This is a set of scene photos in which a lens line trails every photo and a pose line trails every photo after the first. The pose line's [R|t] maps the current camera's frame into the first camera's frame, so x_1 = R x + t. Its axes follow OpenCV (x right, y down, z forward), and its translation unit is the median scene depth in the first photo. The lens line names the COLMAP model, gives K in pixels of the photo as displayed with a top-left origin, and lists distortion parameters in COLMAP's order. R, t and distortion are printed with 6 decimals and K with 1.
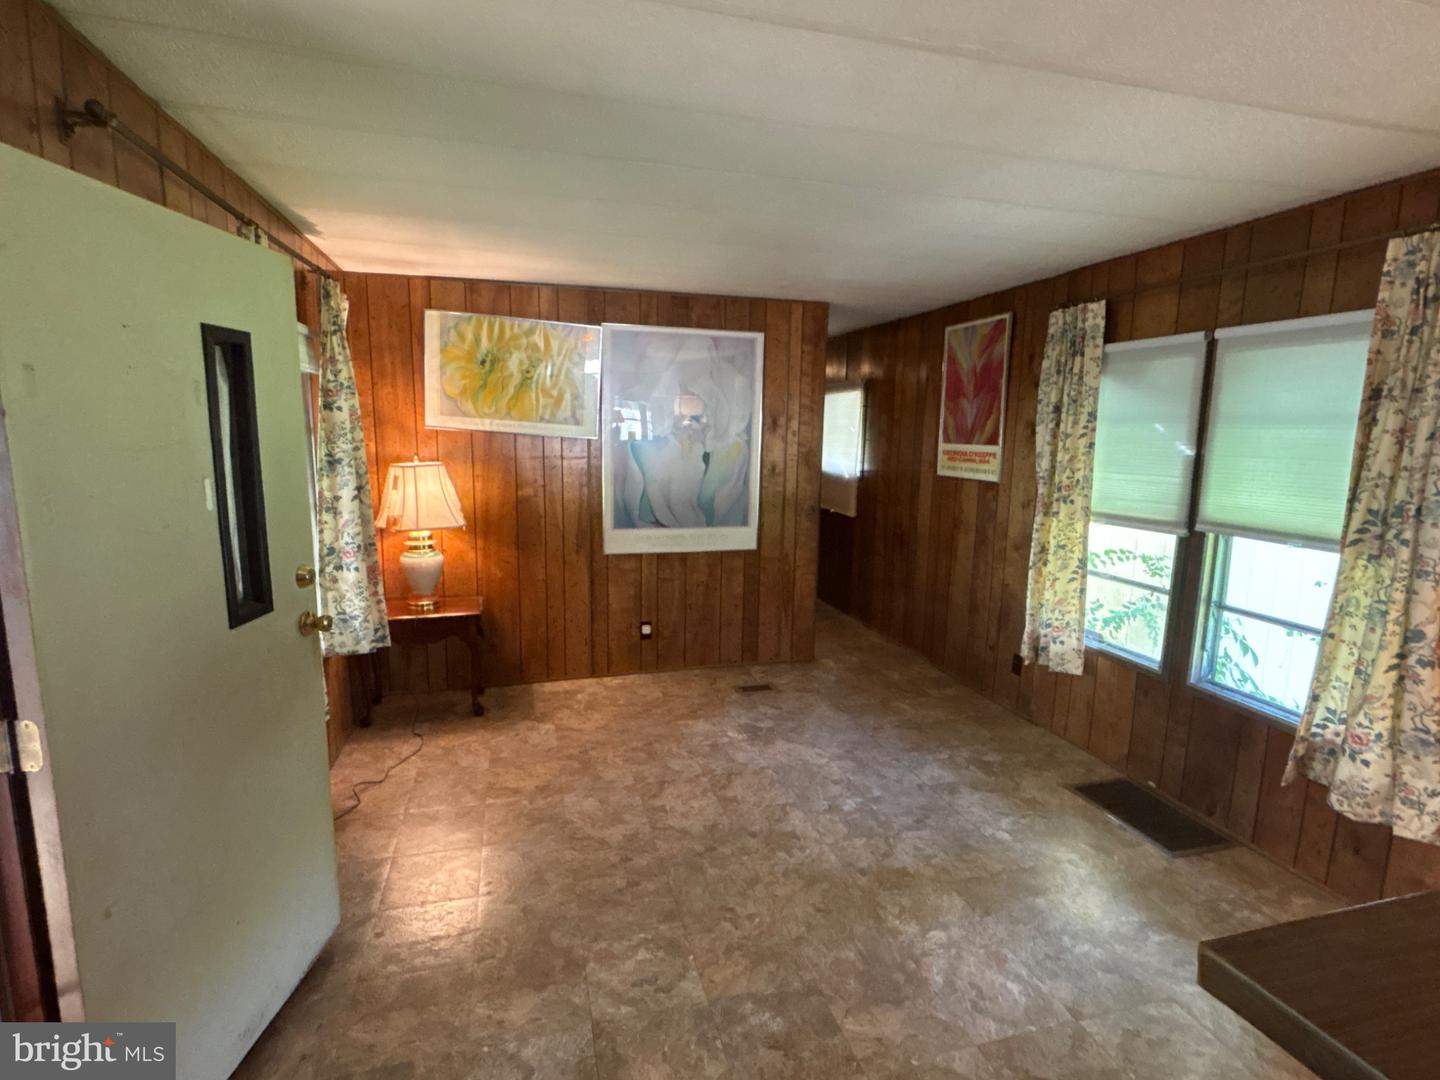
lens RADIAL K [[713.8, 0, 720.3], [0, 713.8, 544.8], [0, 0, 1]] dist [0.001584, -0.001976]
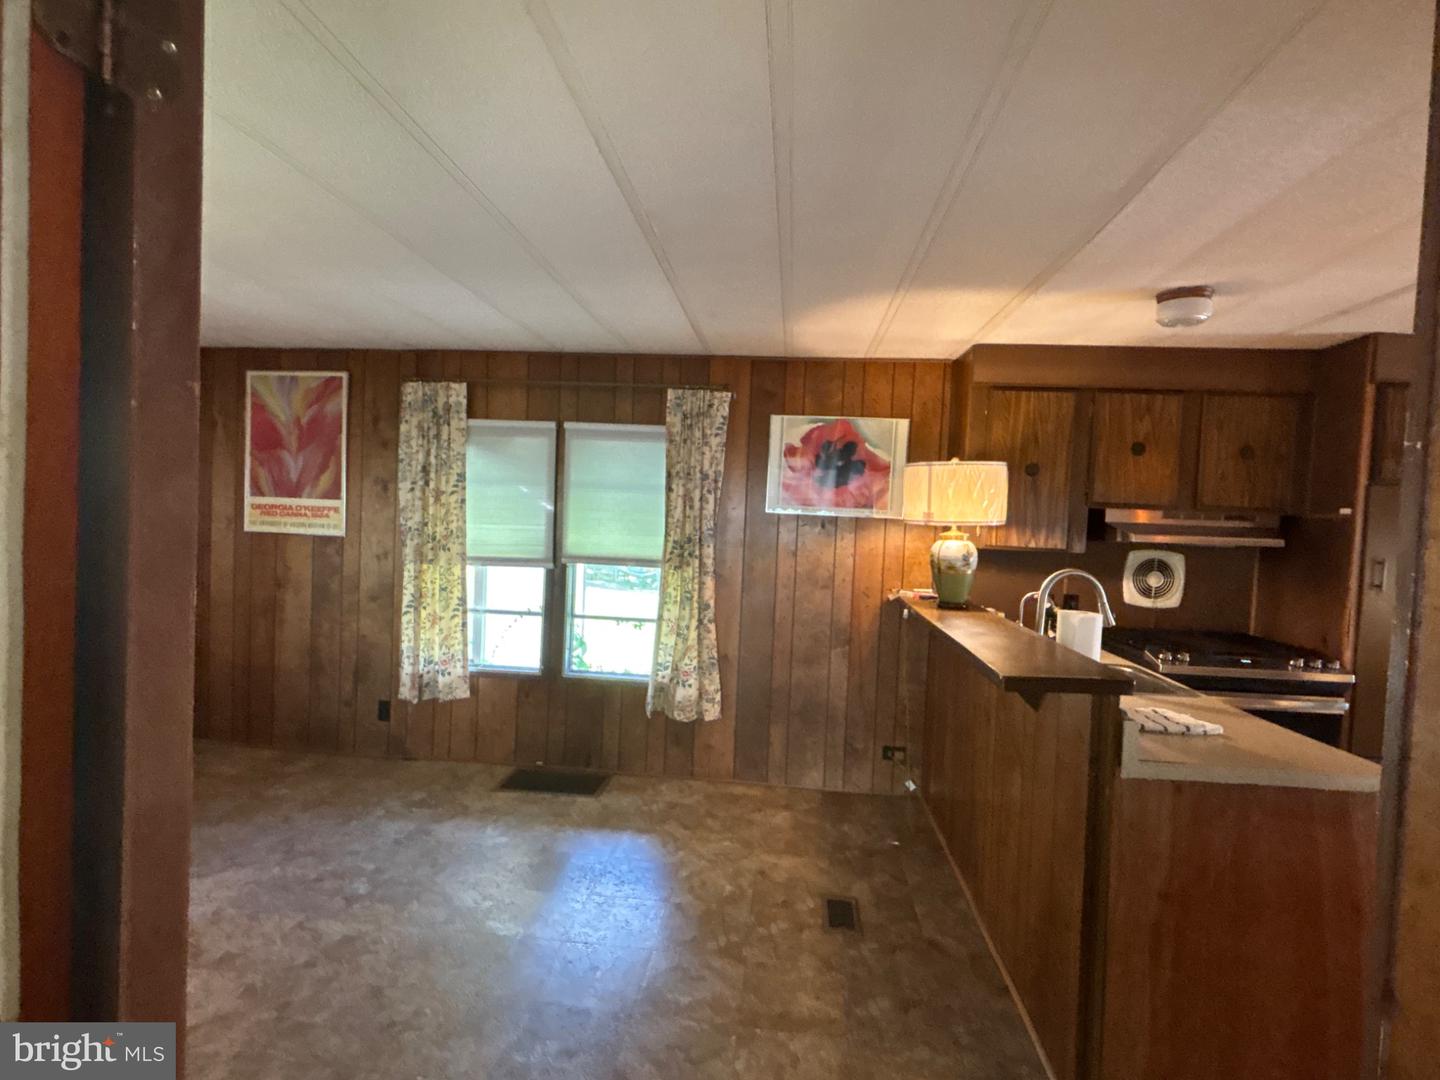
lens RADIAL K [[713.8, 0, 720.9], [0, 713.8, 545.4], [0, 0, 1]] dist [0.001584, -0.001976]
pose [[0.360496, -0.040280, 0.931891, -0.445490], [0.116828, 0.993150, -0.002266, -0.013139], [-0.925416, 0.109688, 0.362732, 0.179874]]
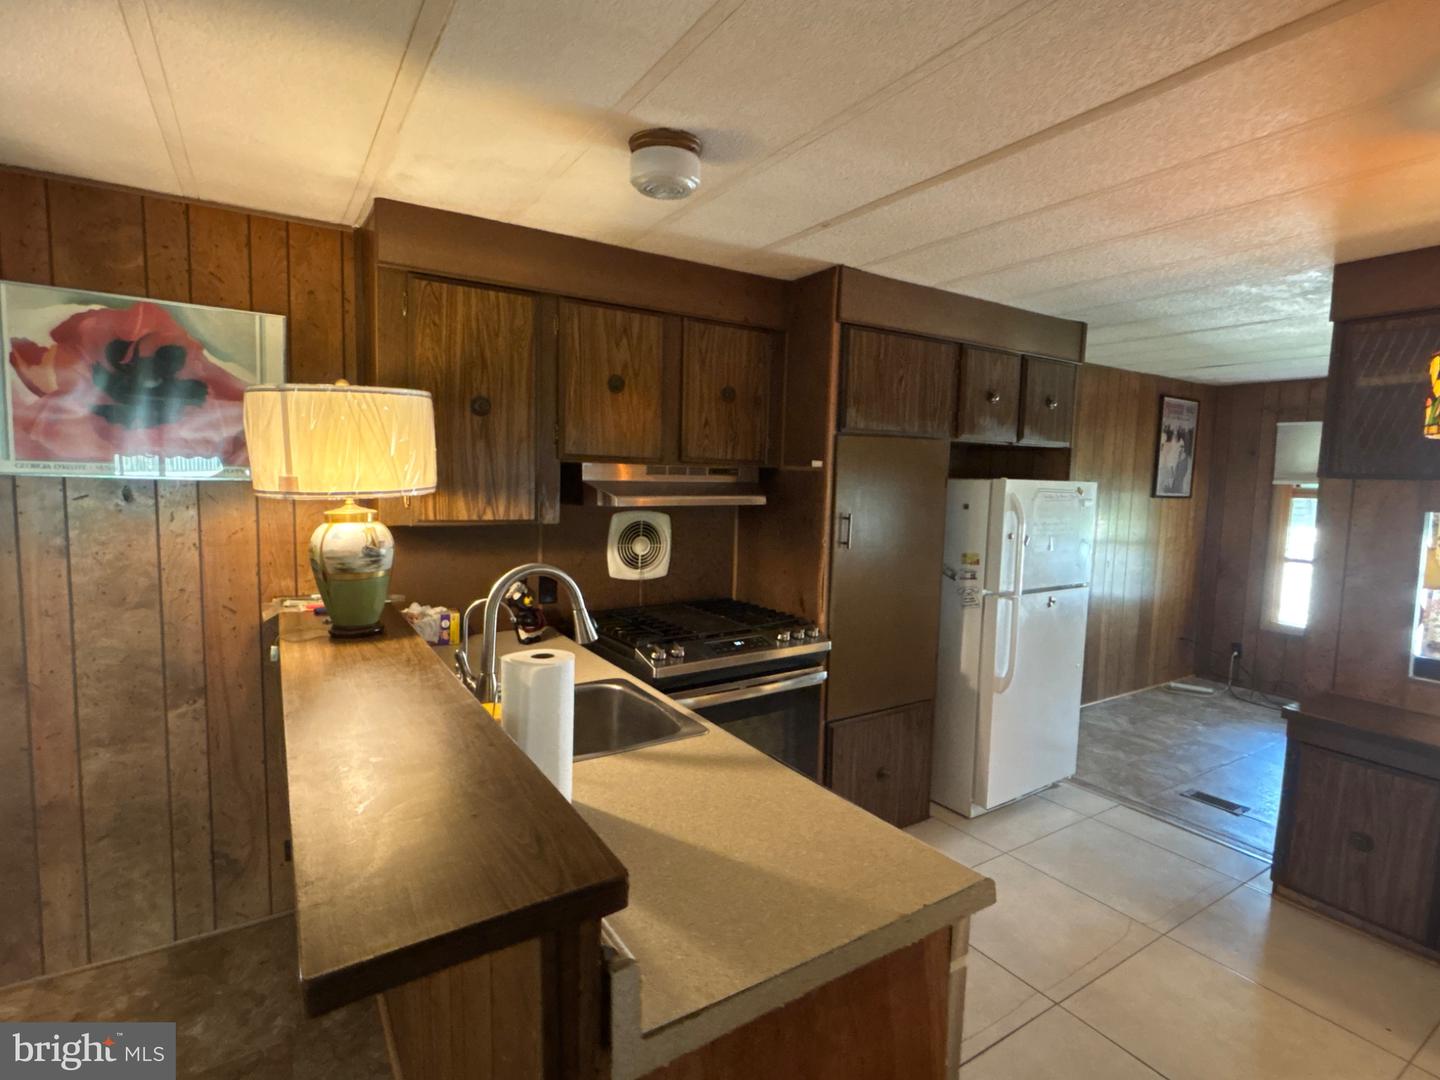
lens RADIAL K [[713.8, 0, 716.3], [0, 713.8, 539.6], [0, 0, 1]] dist [0.001584, -0.001976]
pose [[-0.288640, -0.113244, 0.950717, -0.065533], [0.126206, 0.979816, 0.155027, -0.022886], [-0.949083, 0.164733, -0.268522, 0.116543]]
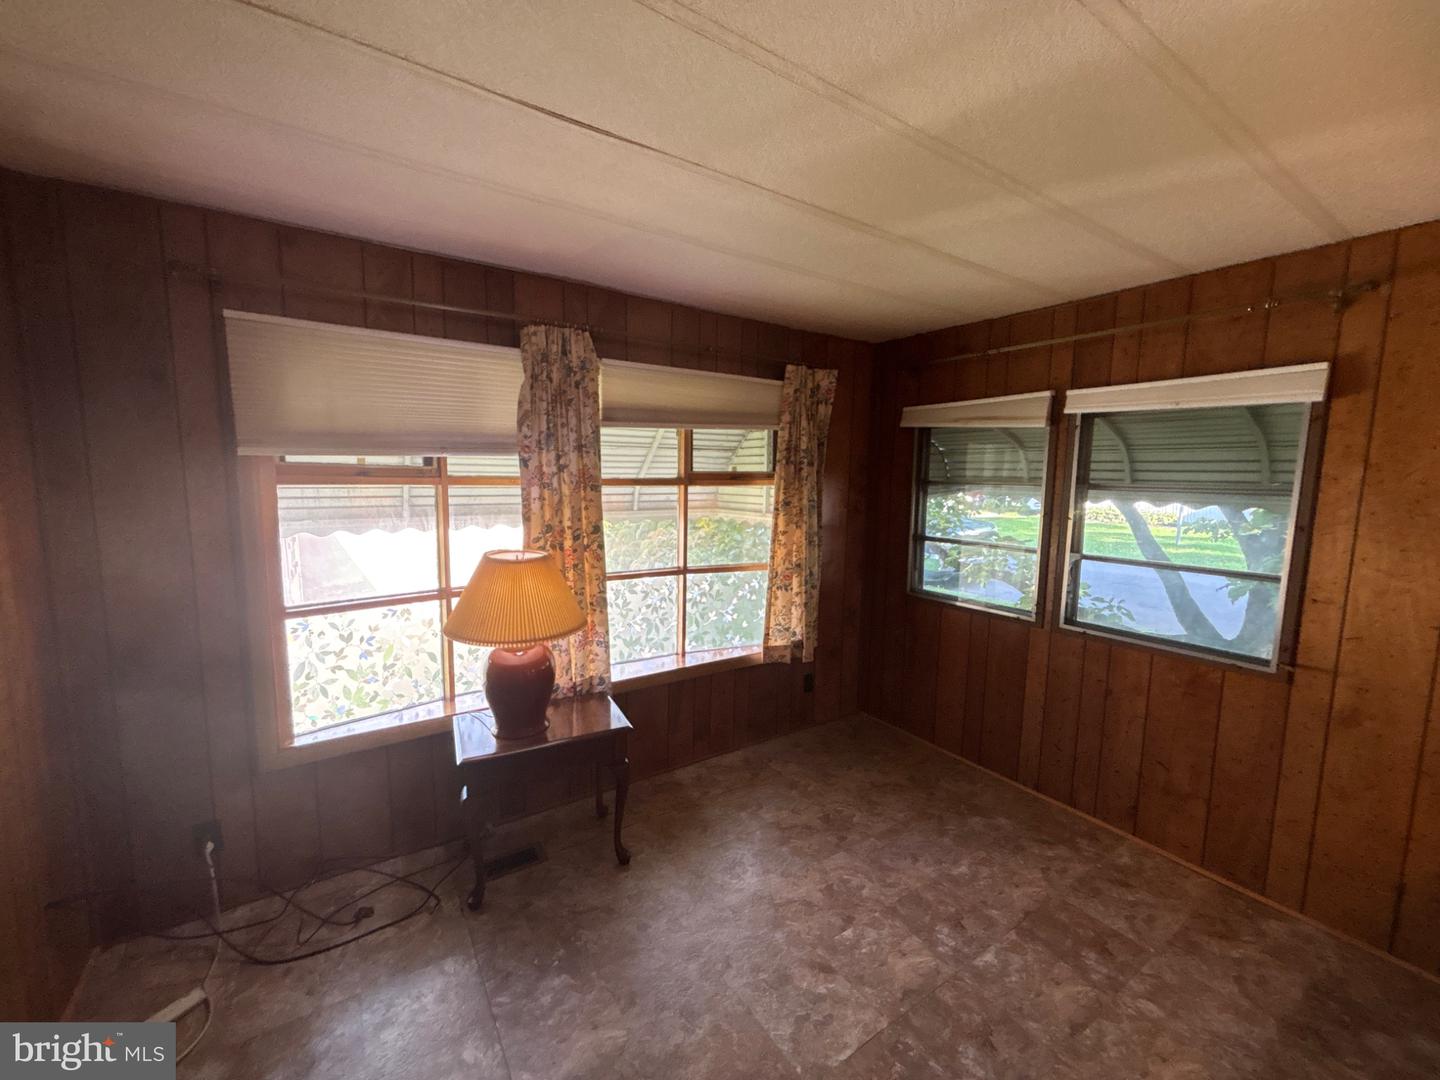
lens RADIAL K [[581.6, 0, 719.9], [0, 581.6, 539.4], [0, 0, 1]] dist [0.001872, 0.000221]
pose [[-0.947446, 0.003198, -0.319900, 0.853974], [-0.086512, 0.960133, 0.265821, 0.150032], [0.307996, 0.279526, -0.909397, -0.845626]]
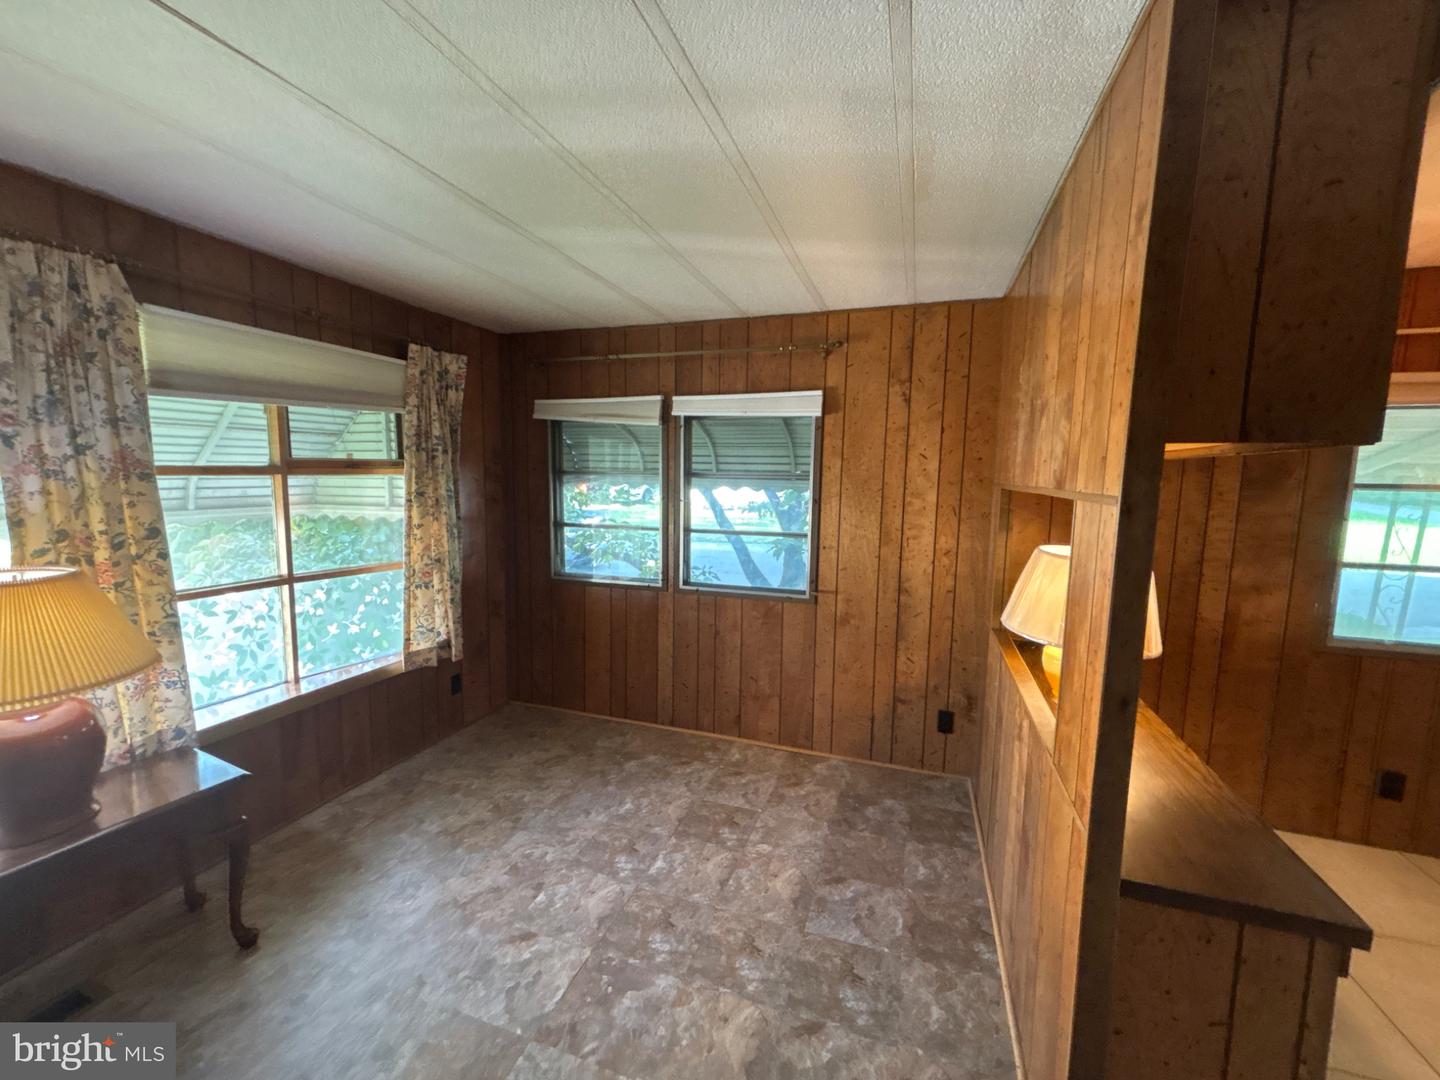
lens RADIAL K [[581.6, 0, 723.8], [0, 581.6, 538.3], [0, 0, 1]] dist [0.001872, 0.000221]
pose [[-0.555910, 0.063903, -0.828783, 0.926655], [-0.166615, 0.968240, 0.186413, 0.159972], [0.814373, 0.241716, -0.527607, -0.836661]]
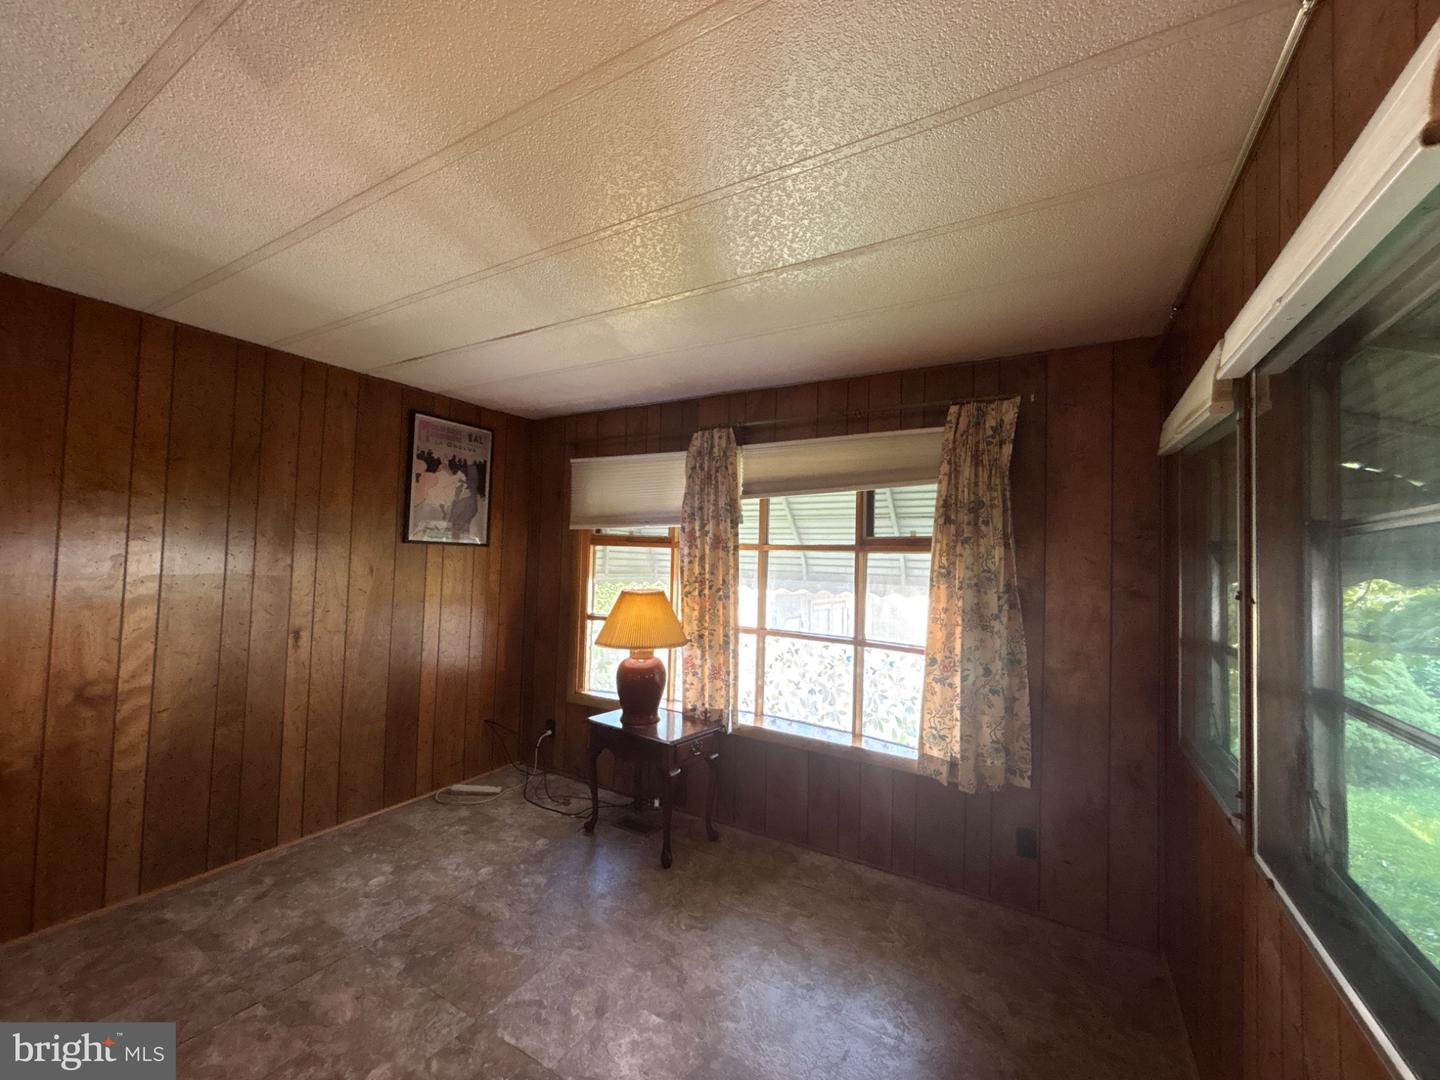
lens RADIAL K [[581.6, 0, 720.8], [0, 581.6, 540.7], [0, 0, 1]] dist [0.001872, 0.000221]
pose [[-0.695747, -0.016445, 0.718099, 0.102721], [0.075099, 0.992593, 0.095493, 0.199288], [-0.714351, 0.120368, -0.689358, -0.962498]]
